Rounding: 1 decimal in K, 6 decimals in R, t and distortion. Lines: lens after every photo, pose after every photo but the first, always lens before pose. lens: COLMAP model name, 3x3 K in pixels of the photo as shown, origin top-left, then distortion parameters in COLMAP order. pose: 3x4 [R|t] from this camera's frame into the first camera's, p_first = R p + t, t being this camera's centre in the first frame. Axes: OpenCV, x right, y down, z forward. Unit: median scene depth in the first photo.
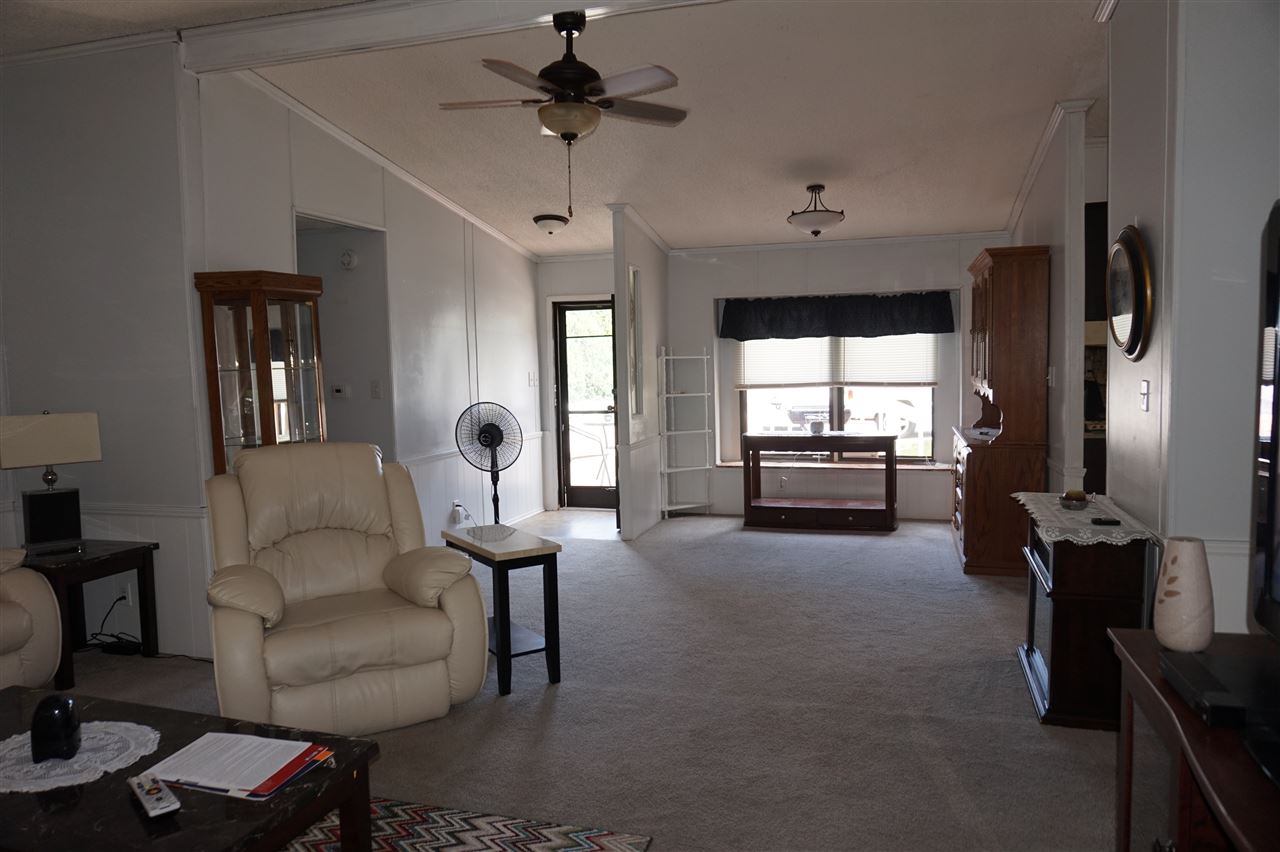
lens RADIAL K [[858.0, 0, 637.2], [0, 858.0, 437.5], [0, 0, 1]] dist [-0.046354, 0.032399]
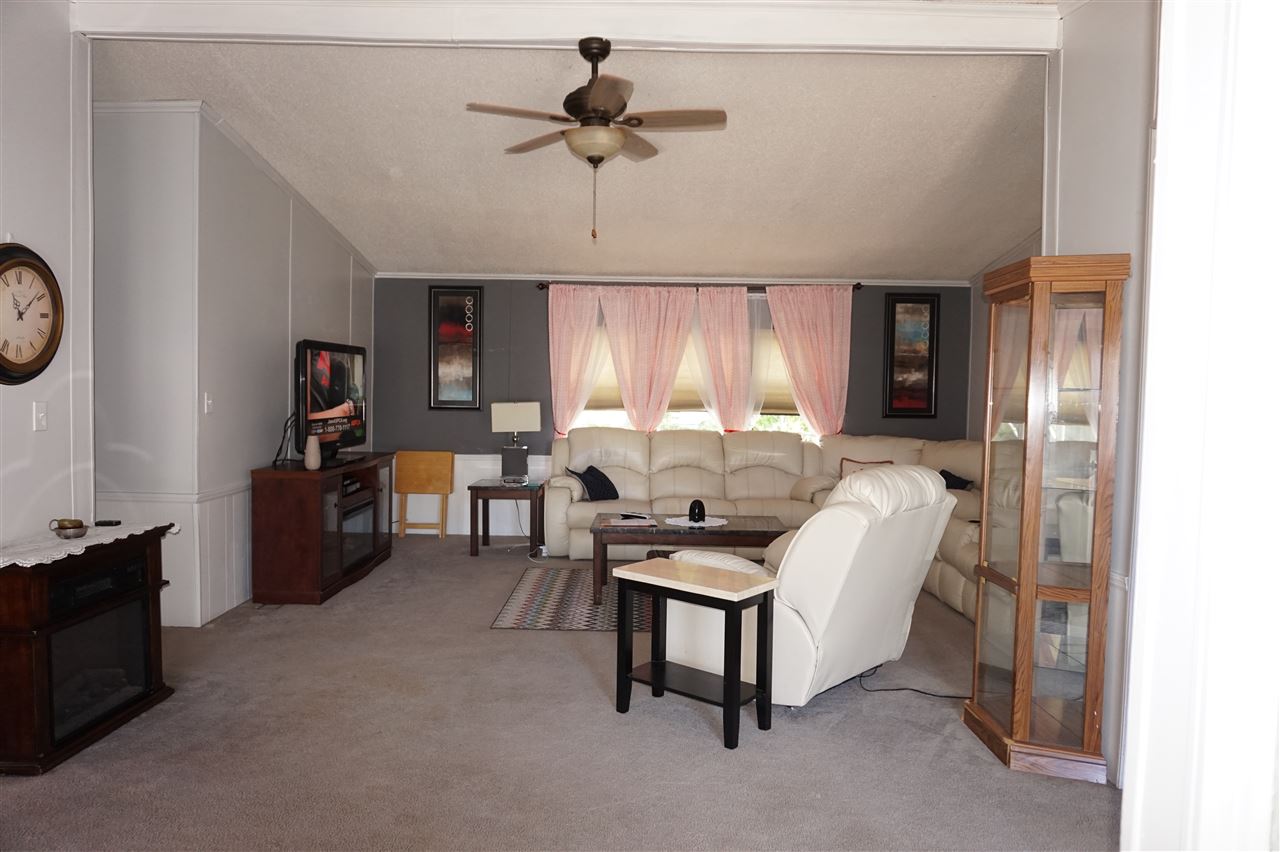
lens RADIAL K [[858.0, 0, 634.0], [0, 858.0, 430.2], [0, 0, 1]] dist [-0.046354, 0.032399]
pose [[-0.962638, 0.019880, -0.270059, 0.118664], [-0.017629, 0.990585, 0.135762, -0.131723], [0.270215, 0.135450, -0.953224, 1.552473]]
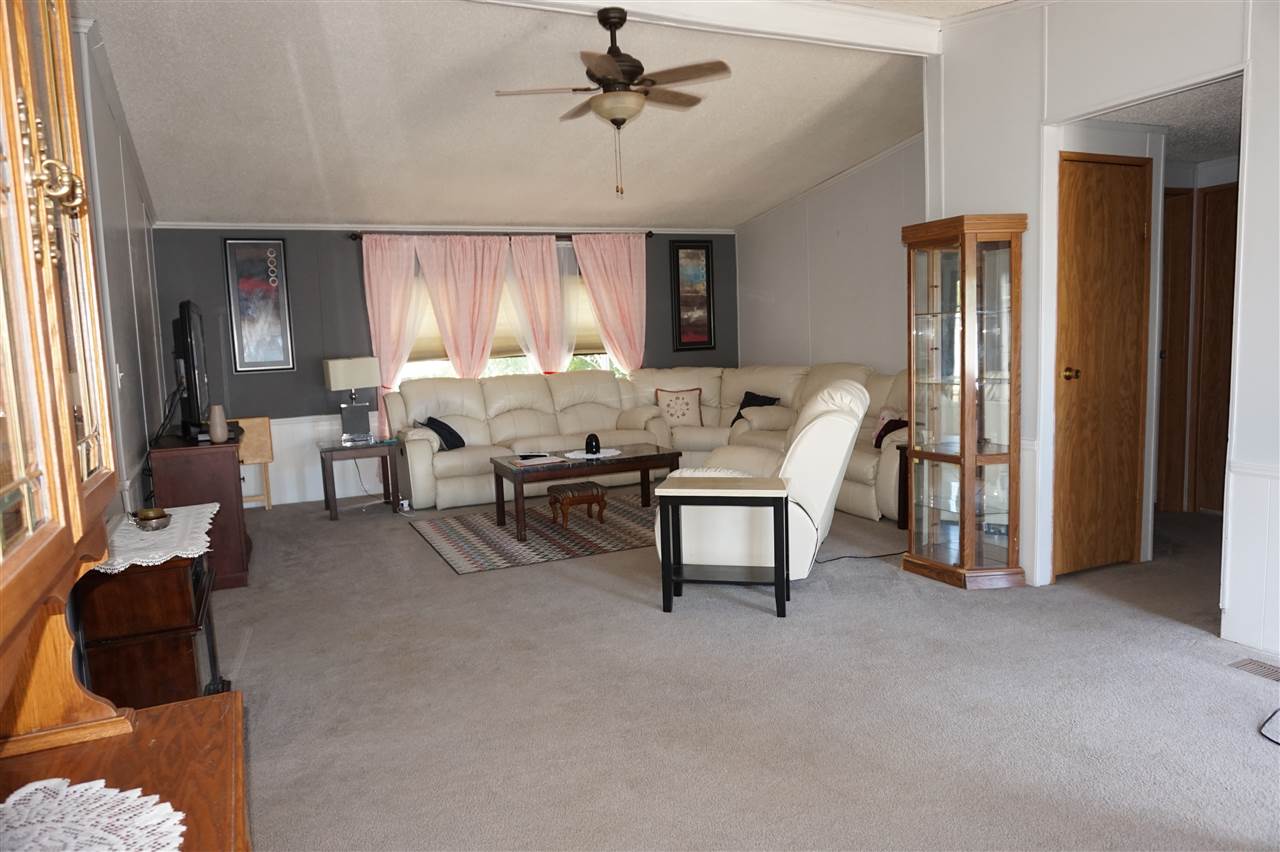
lens RADIAL K [[858.0, 0, 635.3], [0, 858.0, 427.8], [0, 0, 1]] dist [-0.046354, 0.032399]
pose [[-0.751598, 0.124076, -0.647847, 0.516241], [-0.000876, 0.981961, 0.189081, -0.130380], [0.659621, 0.142680, -0.737931, 1.451601]]
